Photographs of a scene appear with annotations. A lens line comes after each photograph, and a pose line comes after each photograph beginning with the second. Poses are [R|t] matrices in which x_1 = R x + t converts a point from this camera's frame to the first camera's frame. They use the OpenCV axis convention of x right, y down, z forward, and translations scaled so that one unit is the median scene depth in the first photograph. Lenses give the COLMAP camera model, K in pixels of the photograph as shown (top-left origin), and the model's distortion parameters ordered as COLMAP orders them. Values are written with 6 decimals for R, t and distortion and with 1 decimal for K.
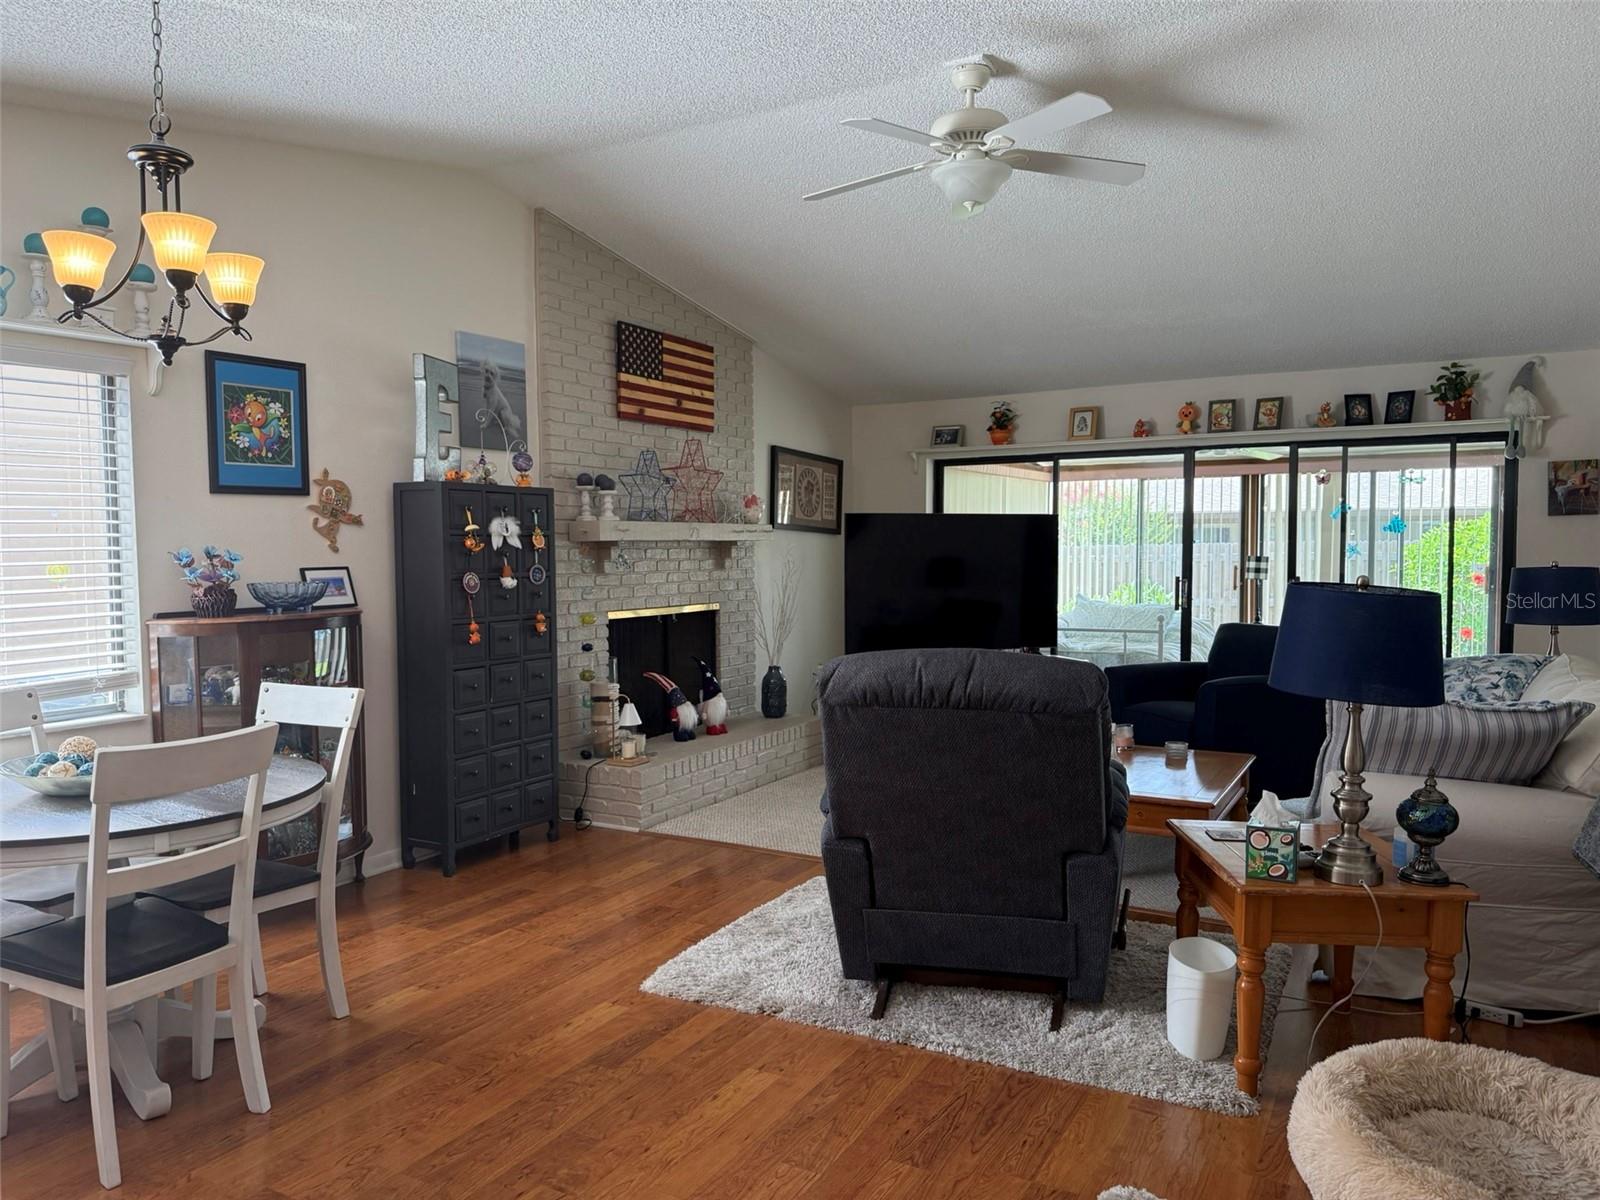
lens RADIAL K [[1168.5, 0, 800.0], [0, 1168.5, 600.0], [0, 0, 1]] dist [0.040391, -0.063964]
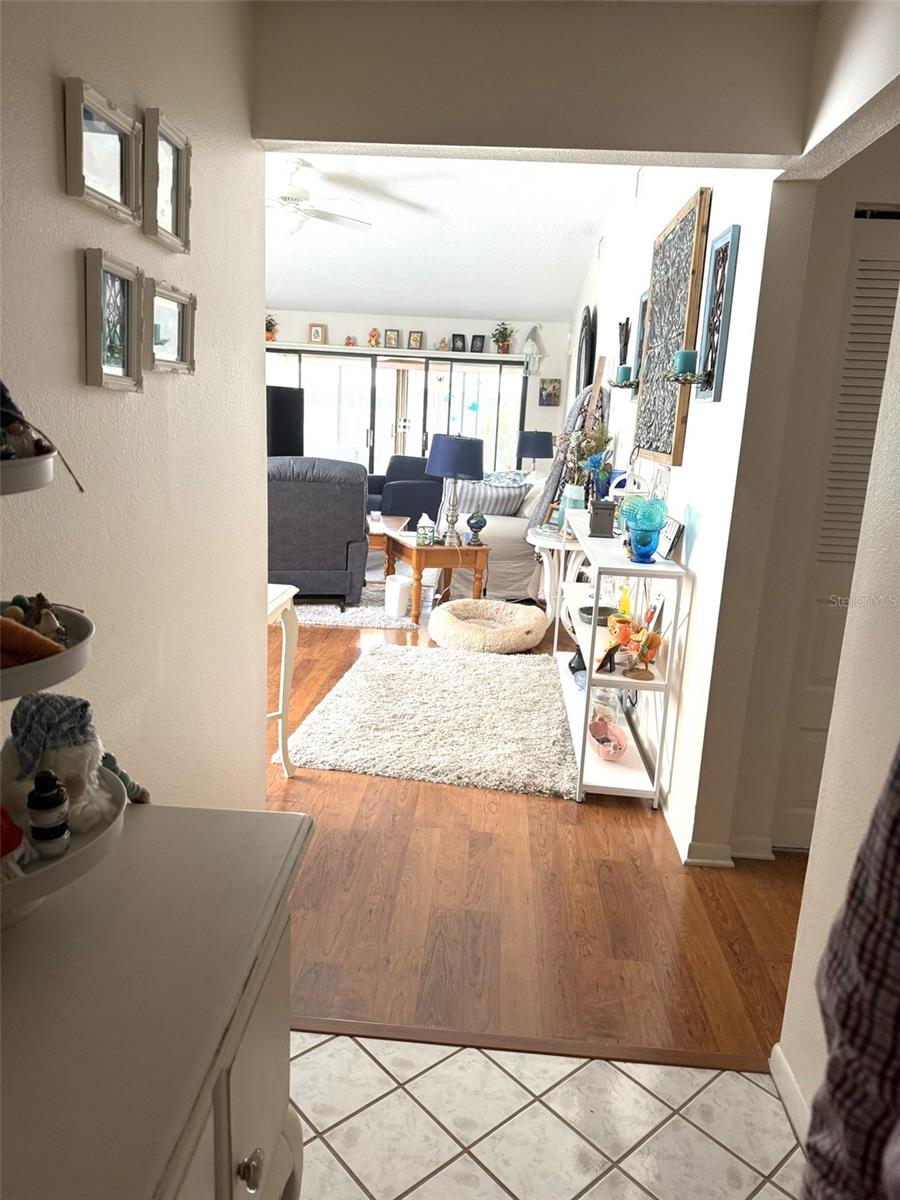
lens RADIAL K [[845.5, 0, 450.0], [0, 845.5, 600.0], [0, 0, 1]] dist [0.239532, 0.000222]
pose [[0.903907, -0.044917, 0.425365, -0.173908], [-0.033426, 0.984012, 0.174938, 0.006370], [-0.426422, -0.172346, 0.887953, -0.354613]]
